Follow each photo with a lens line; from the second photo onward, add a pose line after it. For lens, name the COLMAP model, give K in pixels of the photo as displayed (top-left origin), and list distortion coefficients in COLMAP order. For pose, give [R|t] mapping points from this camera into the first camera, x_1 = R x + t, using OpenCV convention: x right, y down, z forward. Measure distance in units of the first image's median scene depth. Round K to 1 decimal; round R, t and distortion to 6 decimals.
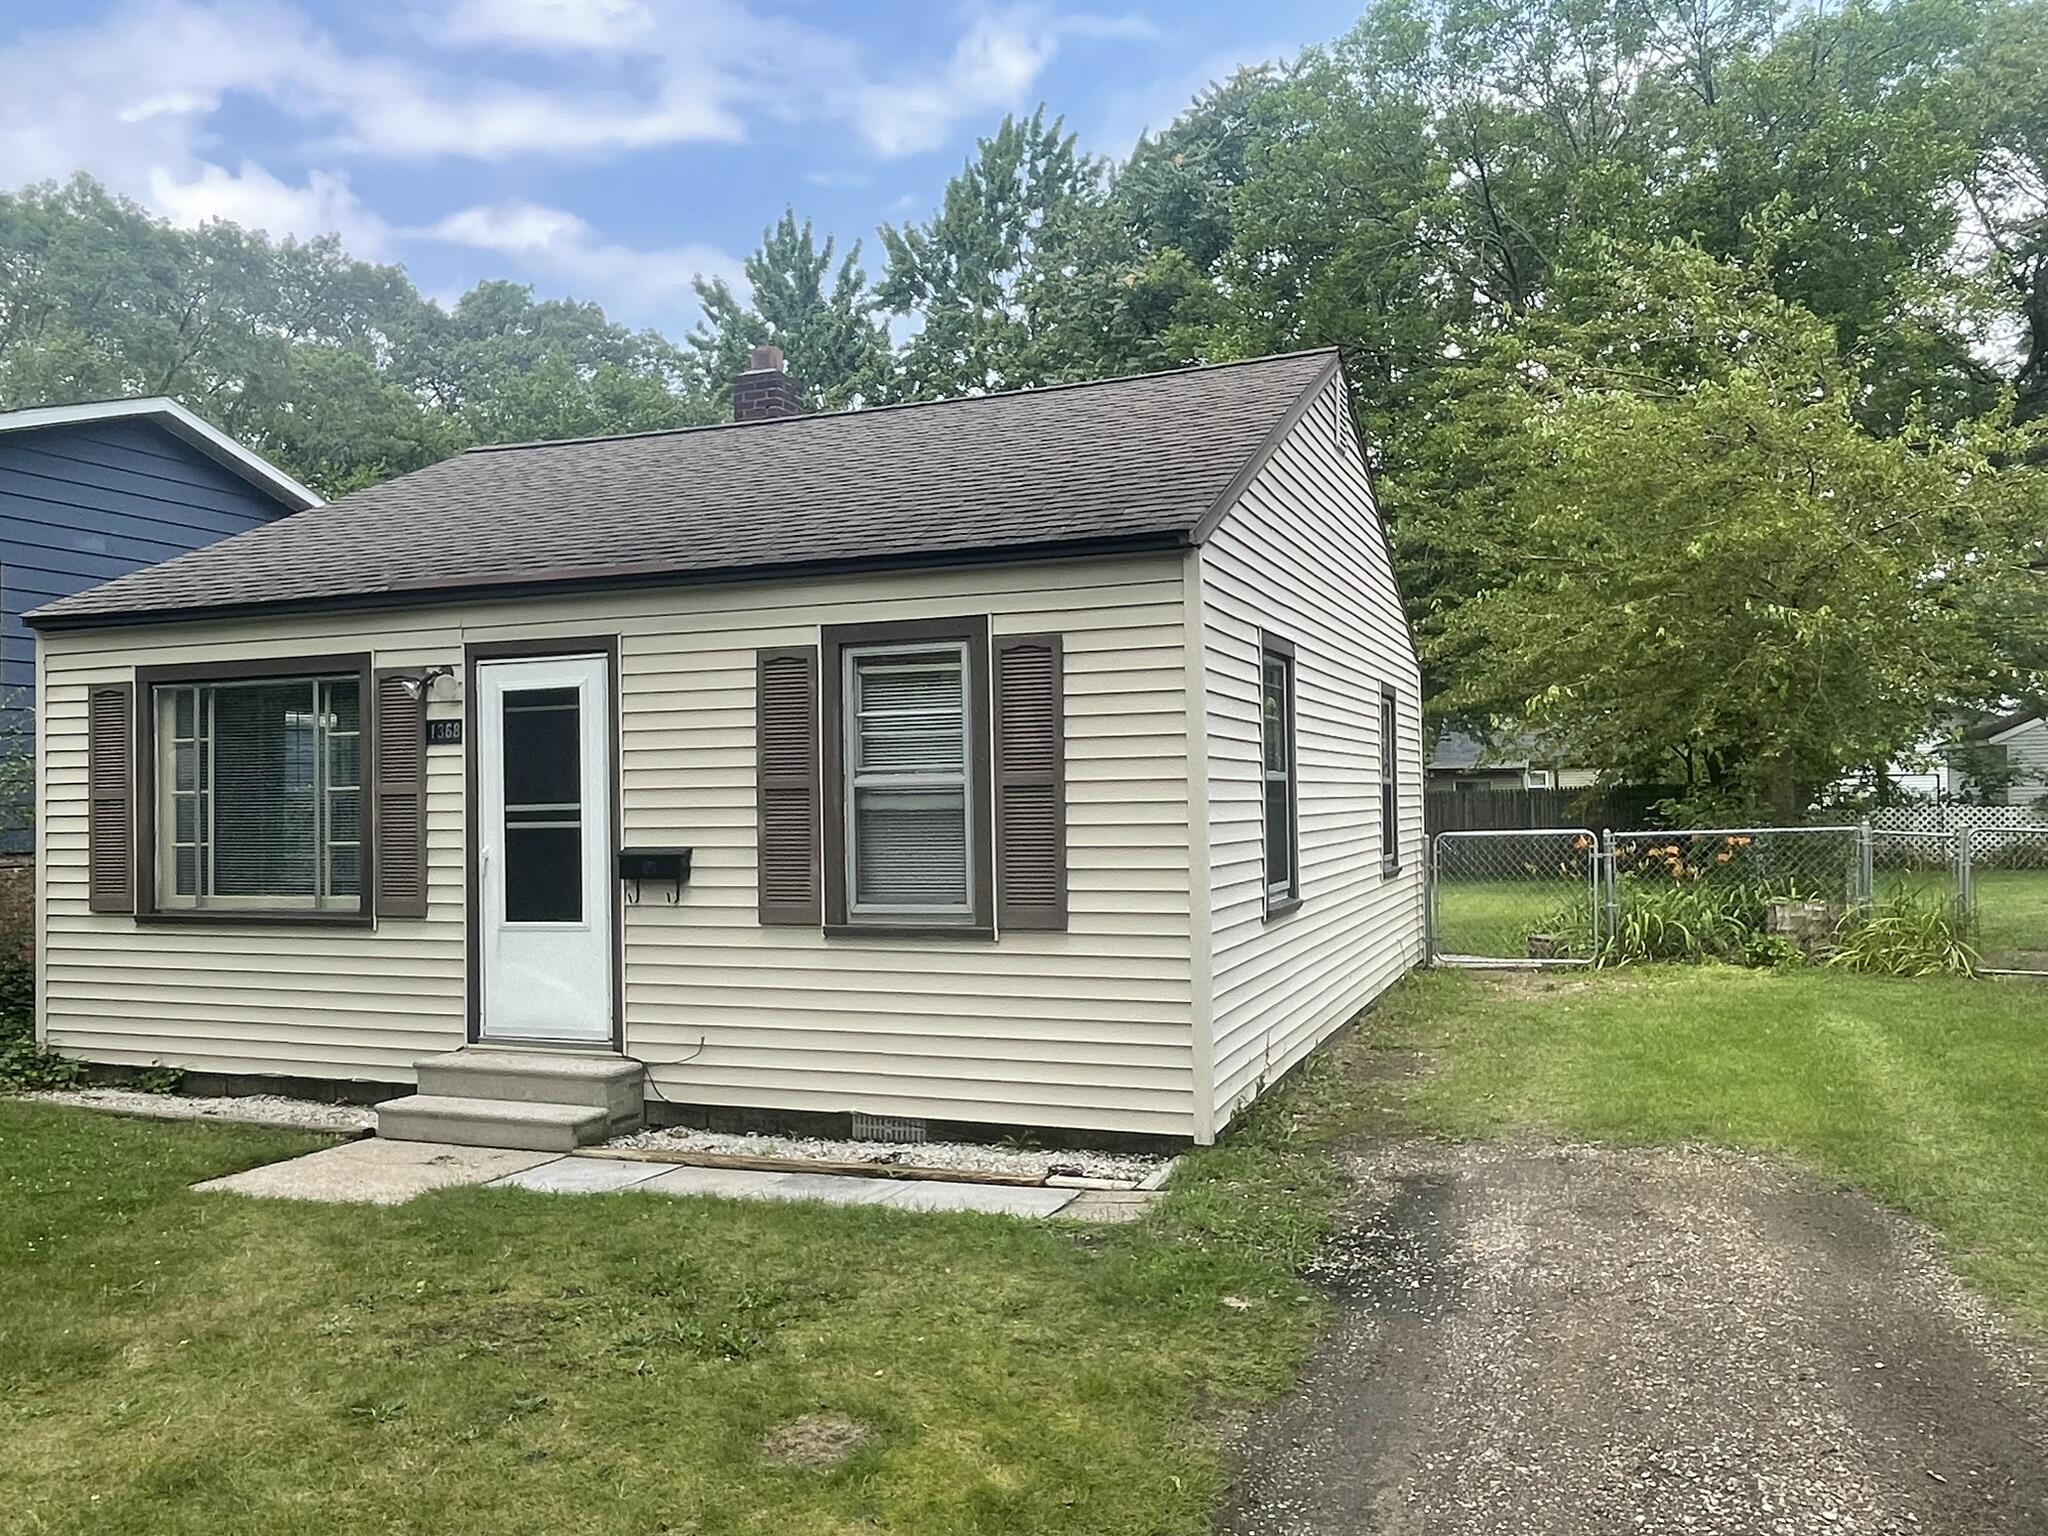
lens RADIAL K [[1546.9, 0, 1021.1], [0, 1546.9, 778.4], [0, 0, 1]] dist [0.076835, -0.099120]
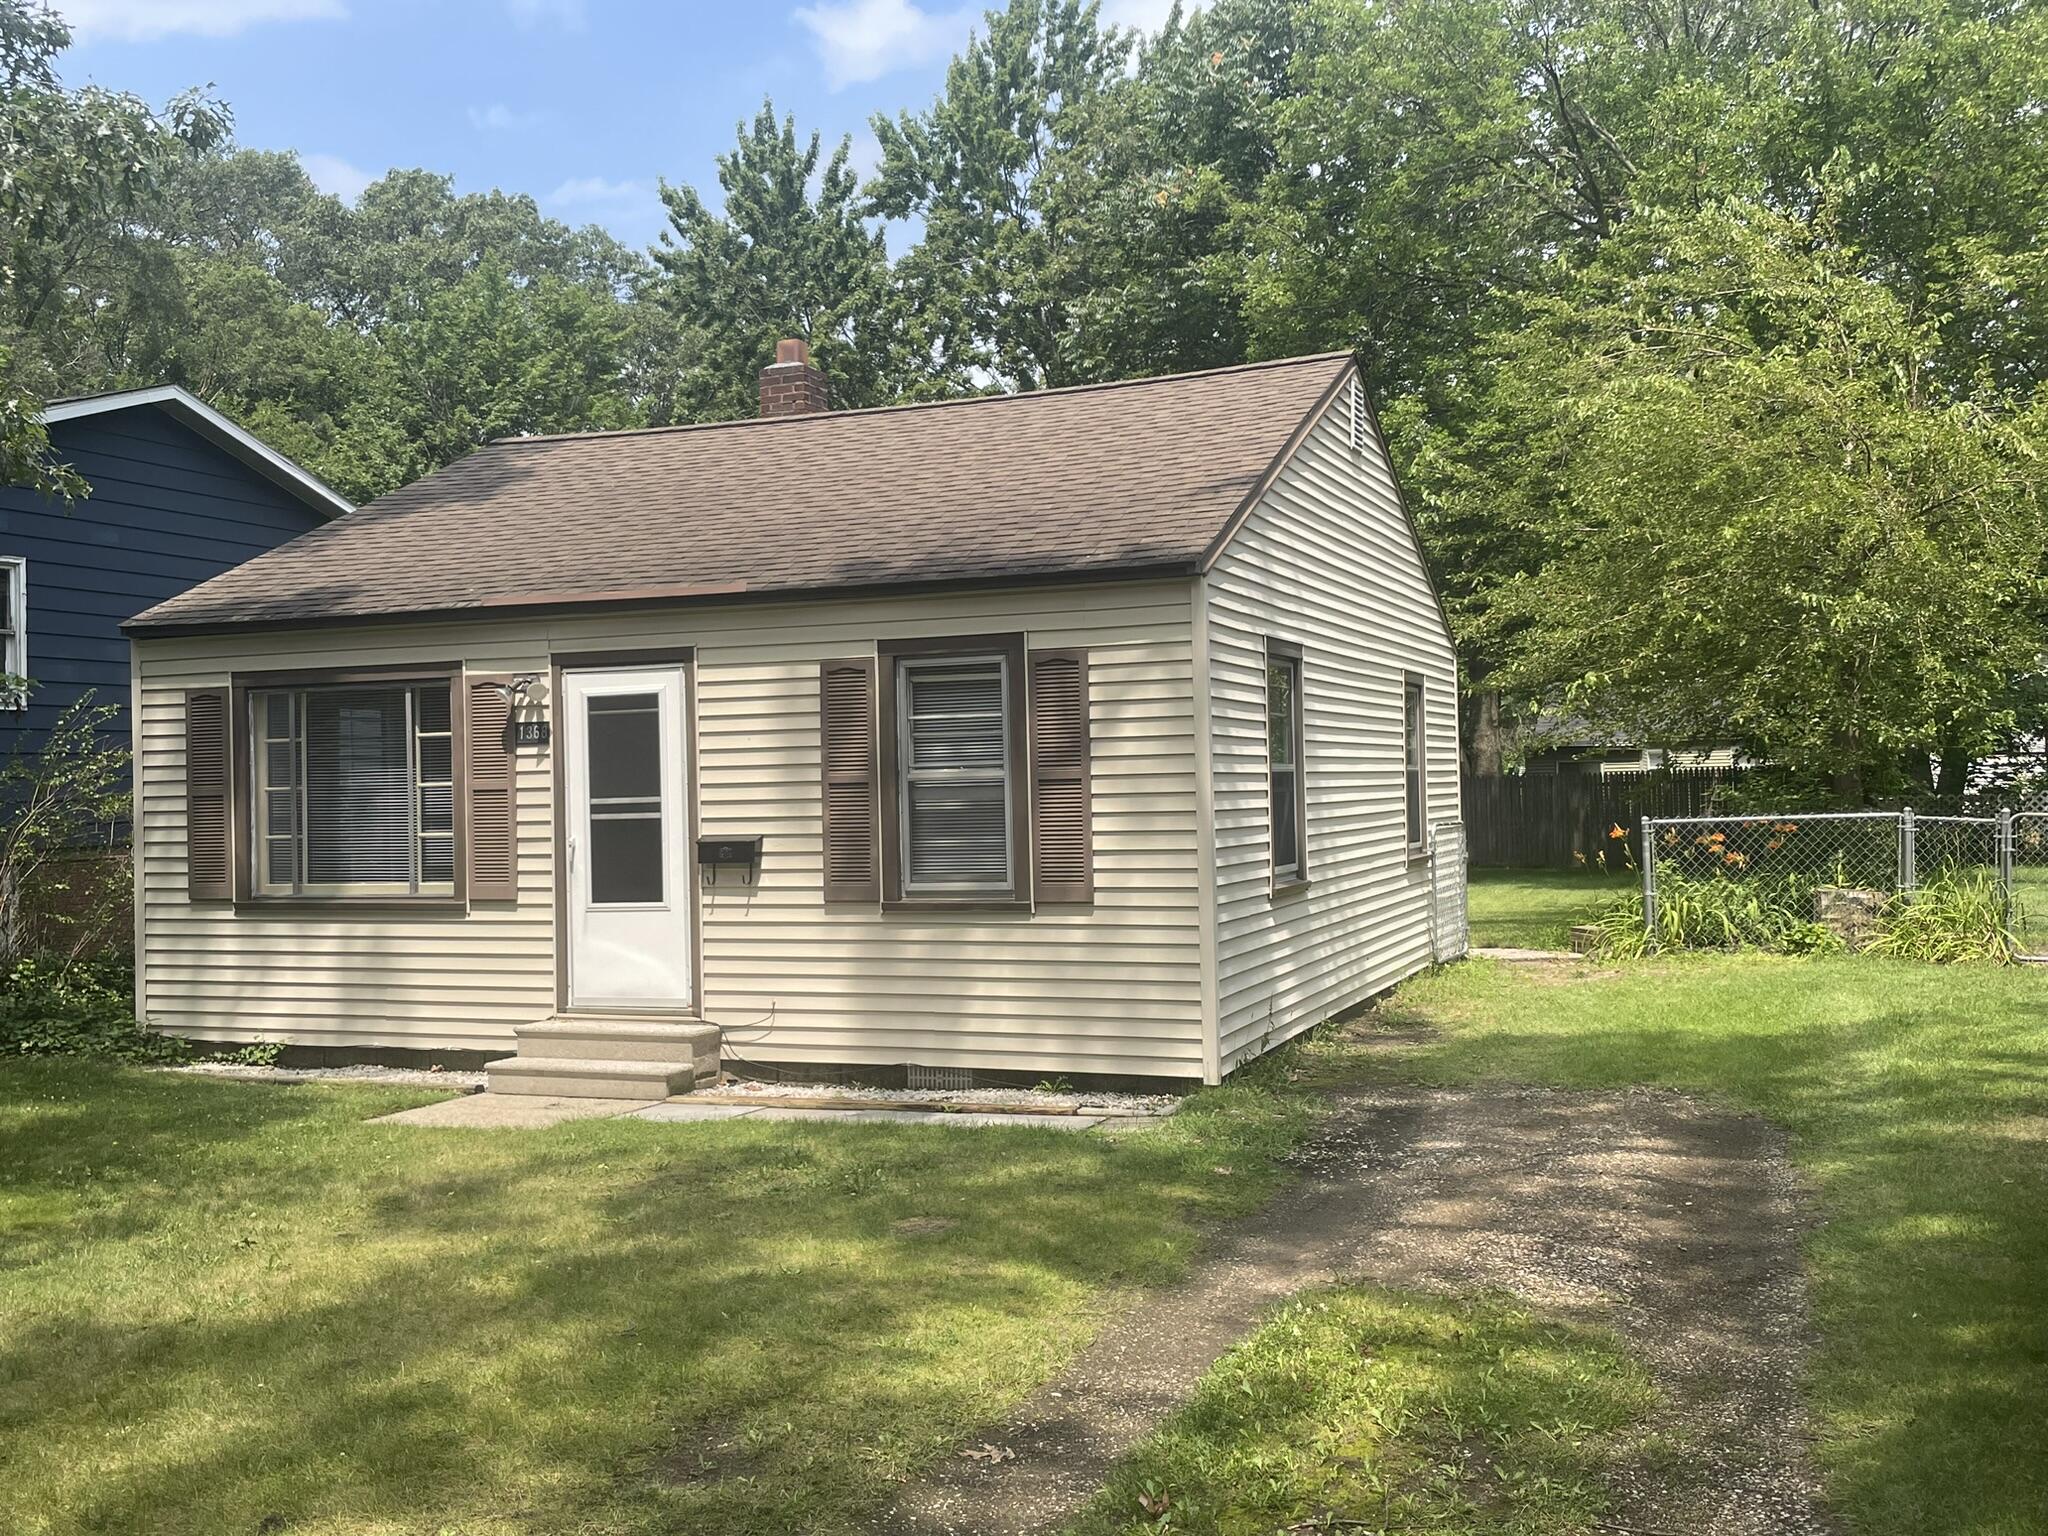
lens RADIAL K [[1961.1, 0, 1022.9], [0, 1961.1, 756.7], [0, 0, 1]] dist [0.083340, 0.000000]
pose [[0.999958, -0.005935, -0.006956, -0.009814], [0.005930, 0.999982, -0.000726, -0.008959], [0.006960, 0.000685, 0.999976, -0.360974]]
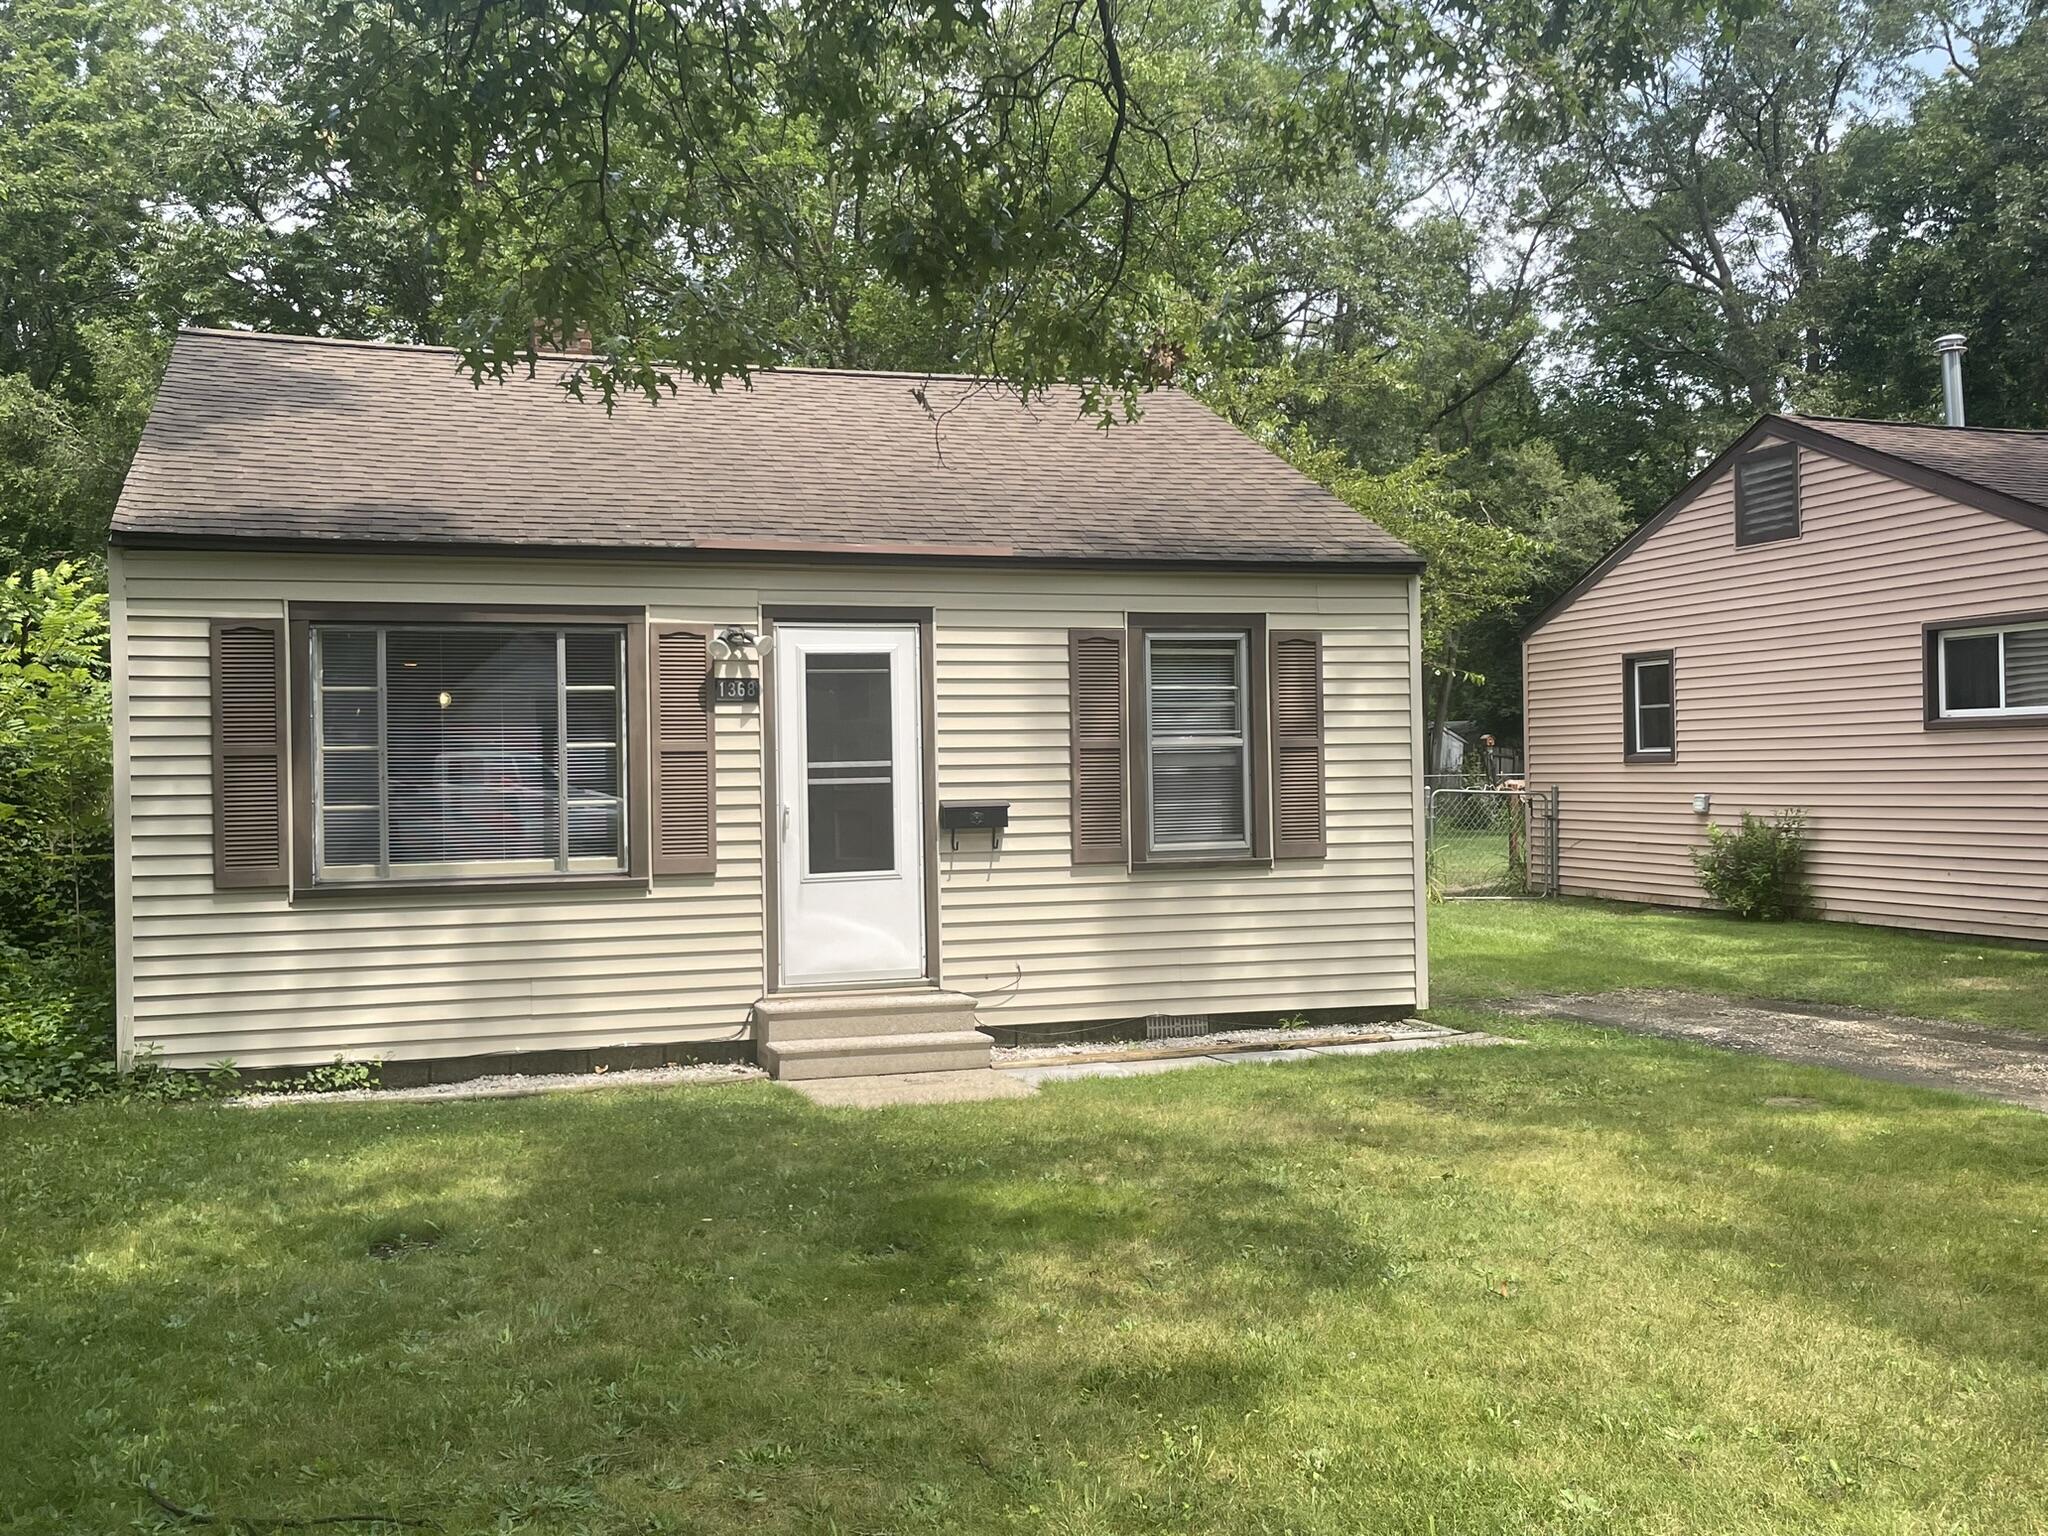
lens RADIAL K [[1961.1, 0, 1009.5], [0, 1961.1, 739.1], [0, 0, 1]] dist [0.083340, 0.000000]
pose [[0.772714, 0.013328, 0.634615, -0.934900], [-0.006379, 0.999892, -0.013233, 0.015883], [-0.634723, 0.006177, 0.772715, -0.090843]]
